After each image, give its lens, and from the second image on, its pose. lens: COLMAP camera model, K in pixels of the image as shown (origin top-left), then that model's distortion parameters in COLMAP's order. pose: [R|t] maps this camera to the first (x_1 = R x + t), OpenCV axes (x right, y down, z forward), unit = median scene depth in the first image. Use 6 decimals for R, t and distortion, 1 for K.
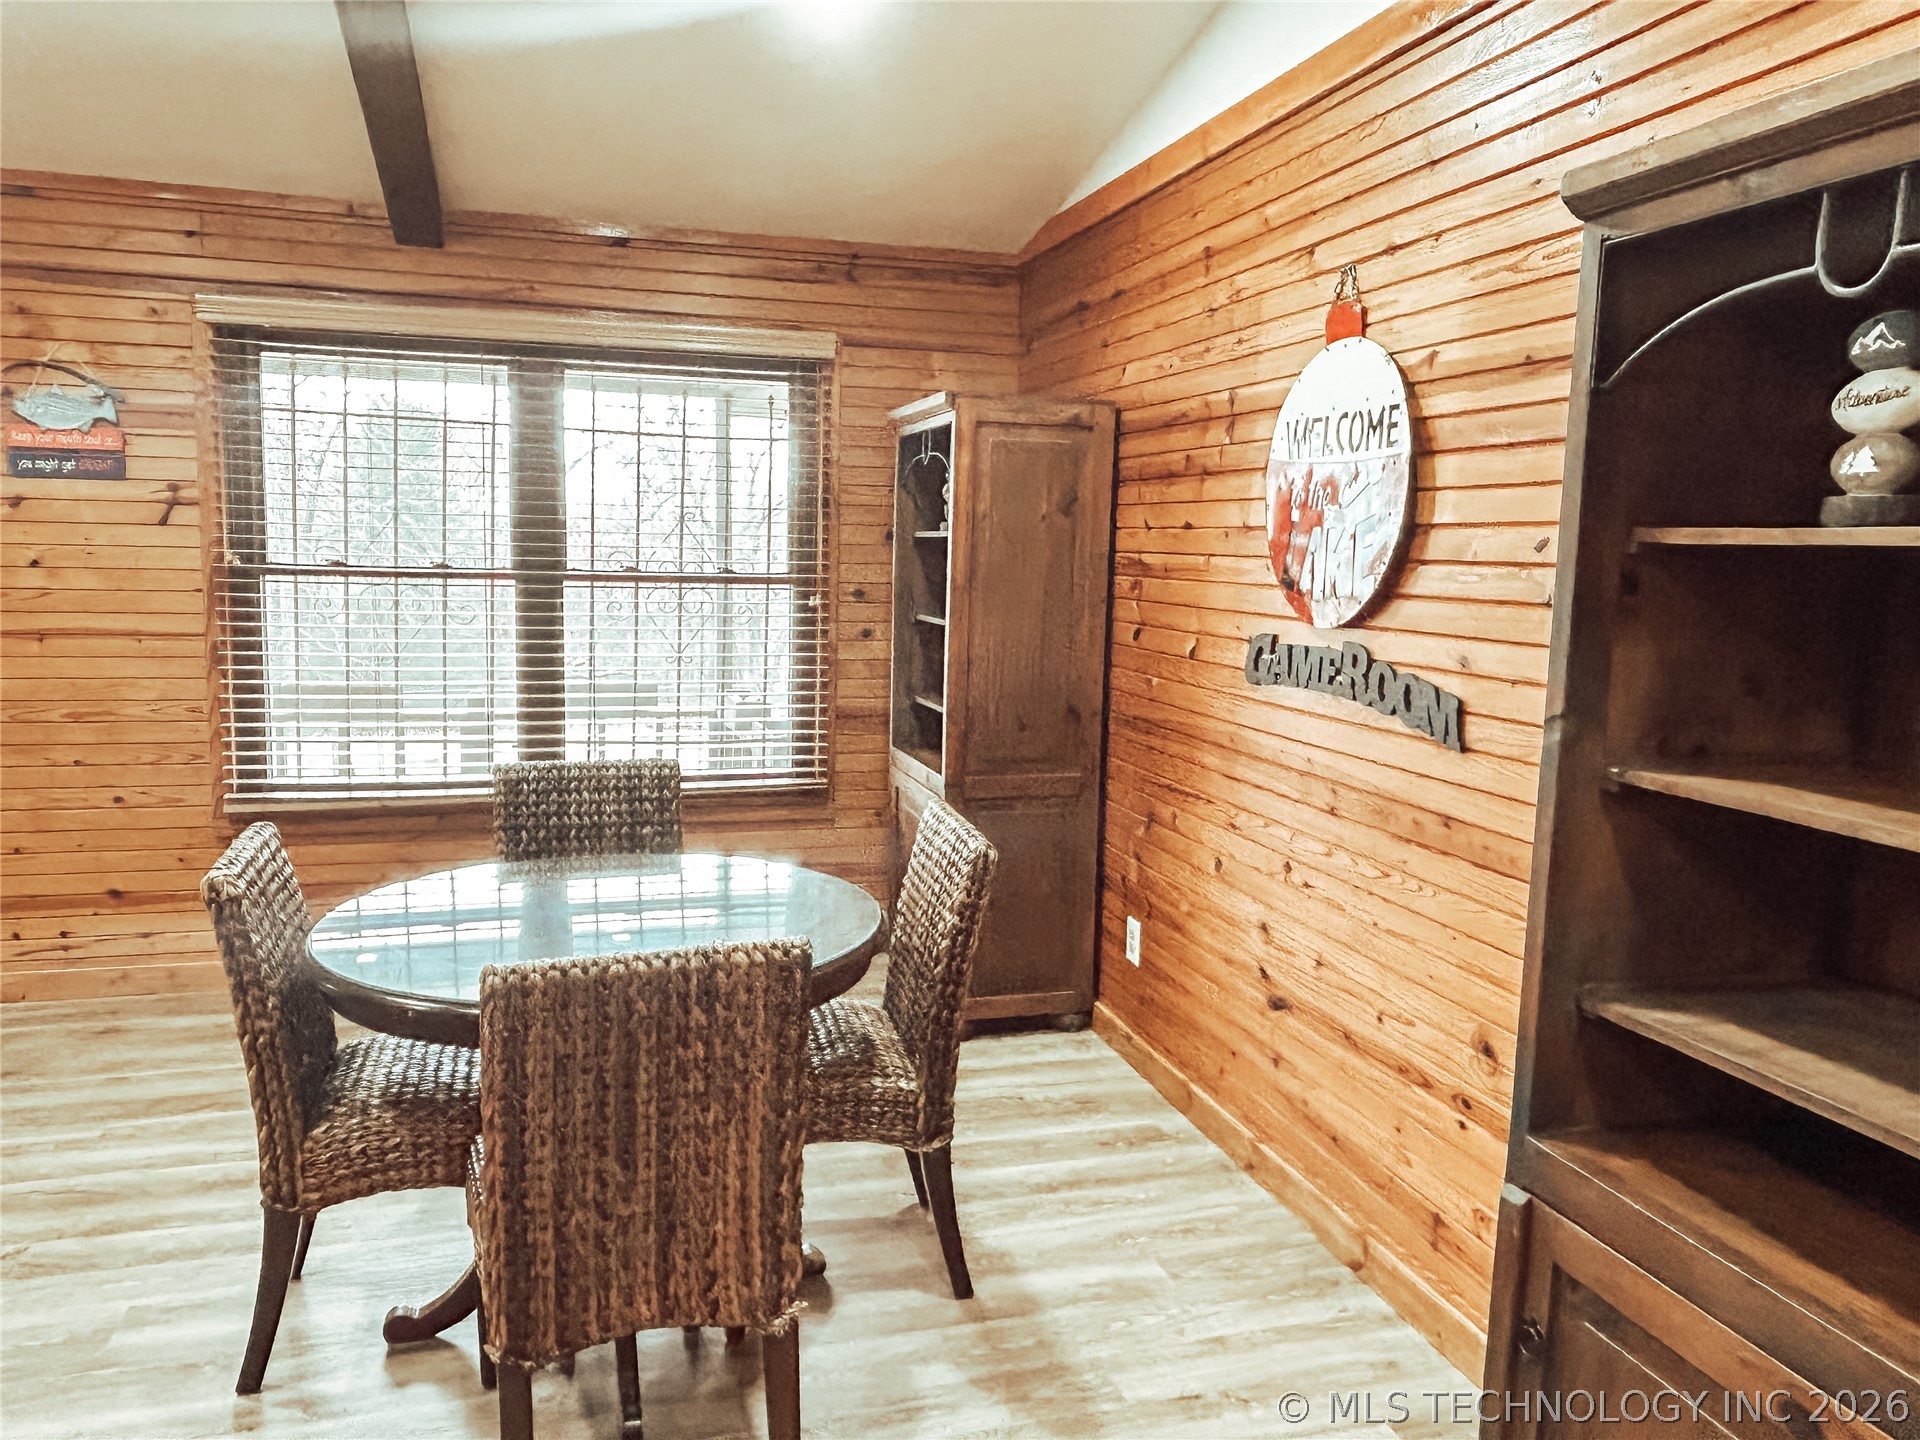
lens RADIAL K [[1364.5, 0, 941.5], [0, 1364.5, 709.9], [0, 0, 1]] dist [0.001570, -0.001623]
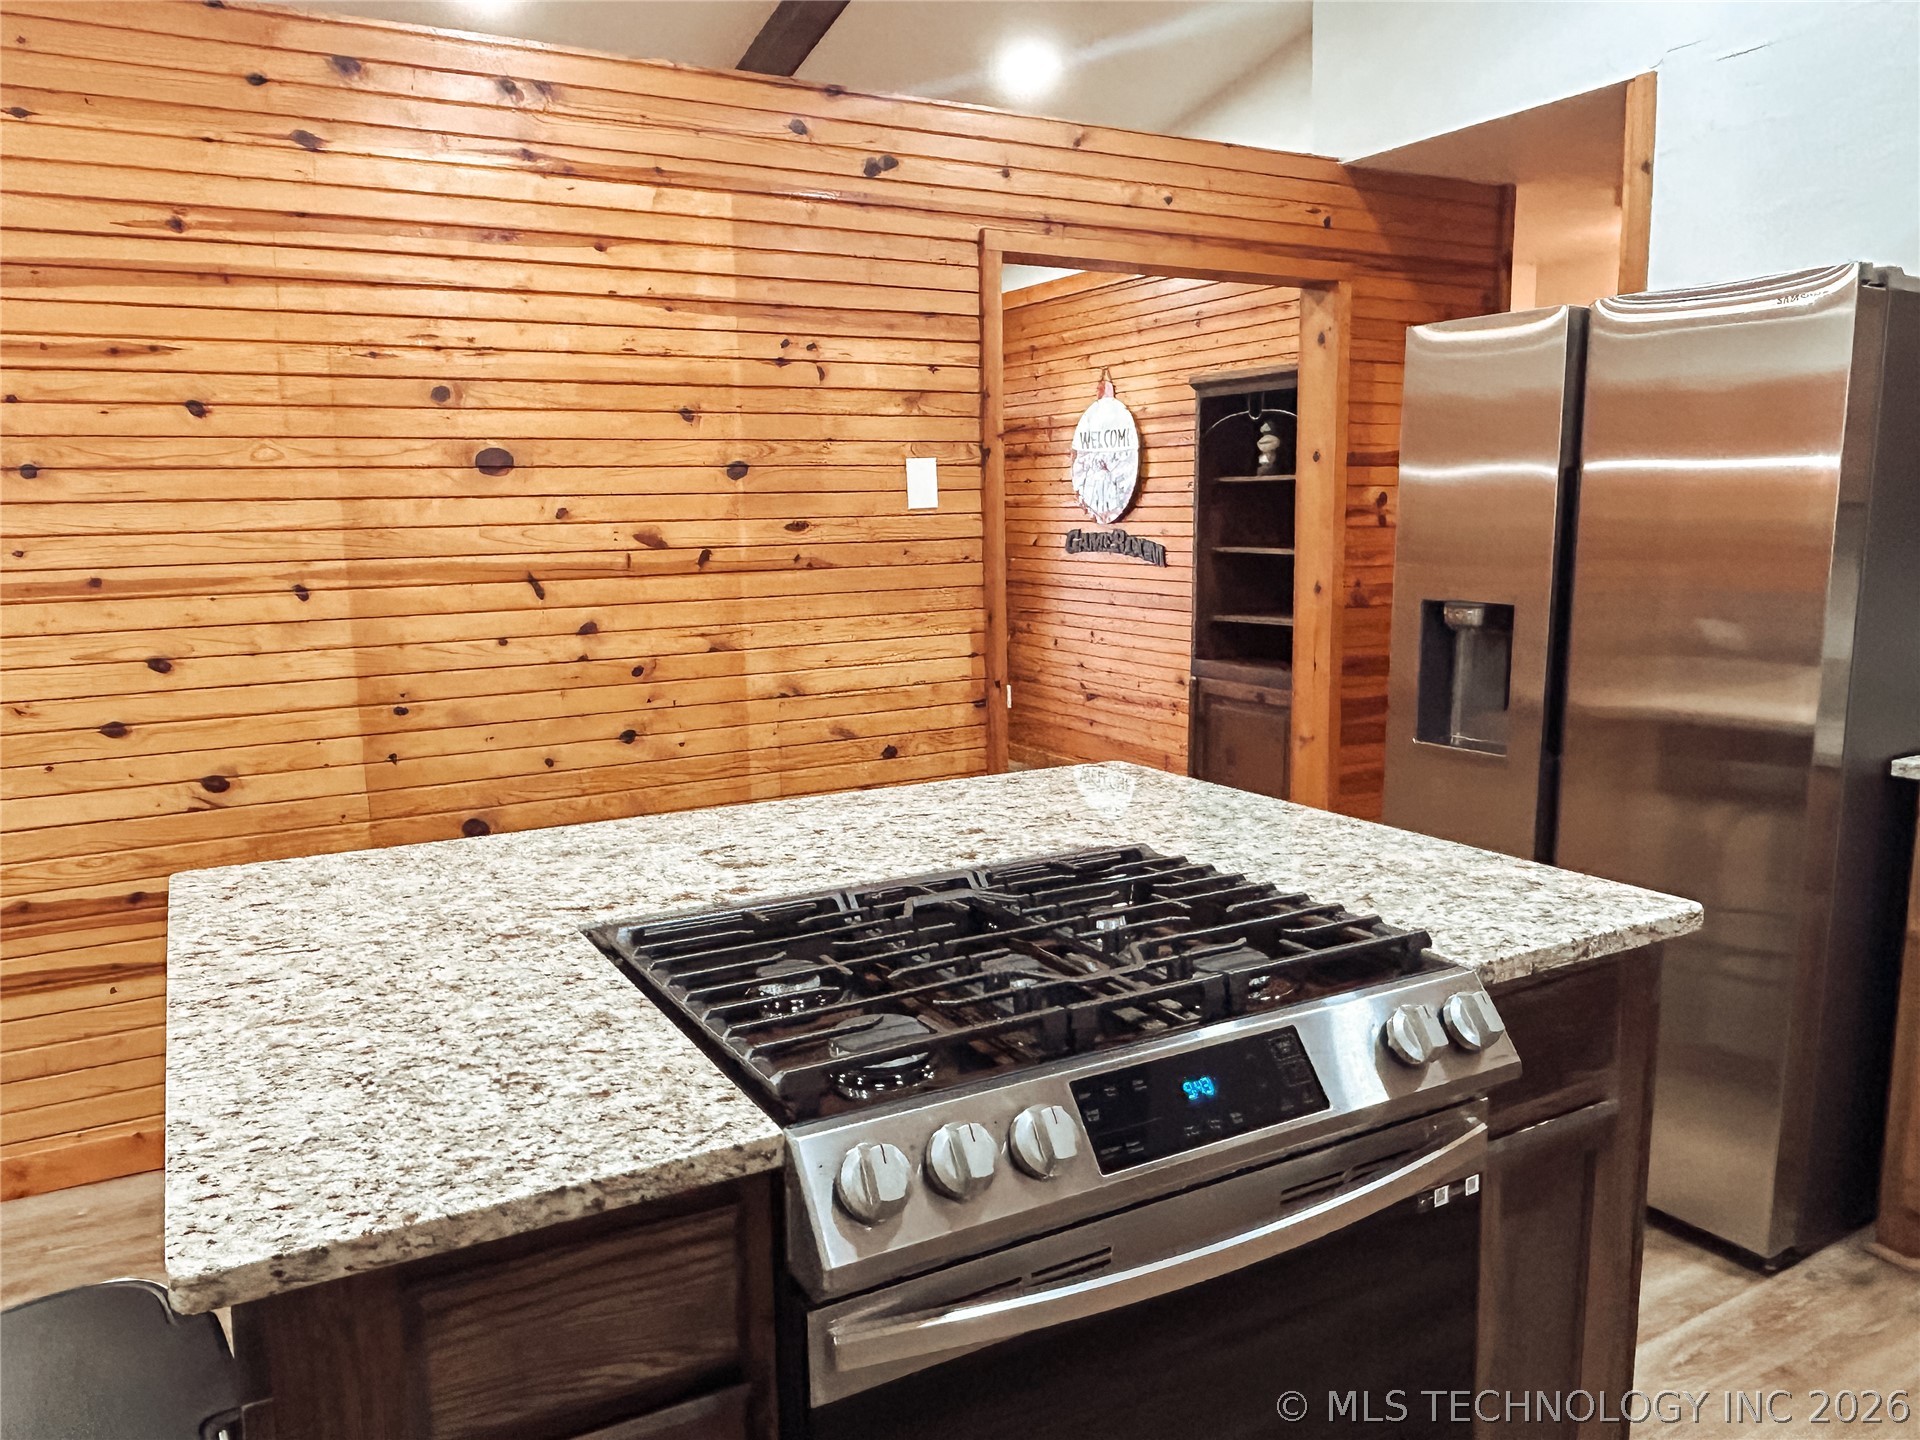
lens RADIAL K [[1364.5, 0, 962.0], [0, 1364.5, 732.8], [0, 0, 1]] dist [0.001570, -0.001623]
pose [[0.968652, -0.077091, 0.236159, -0.577272], [0.065920, 0.996316, 0.054847, 0.165340], [-0.239518, -0.037560, 0.970165, -1.315811]]
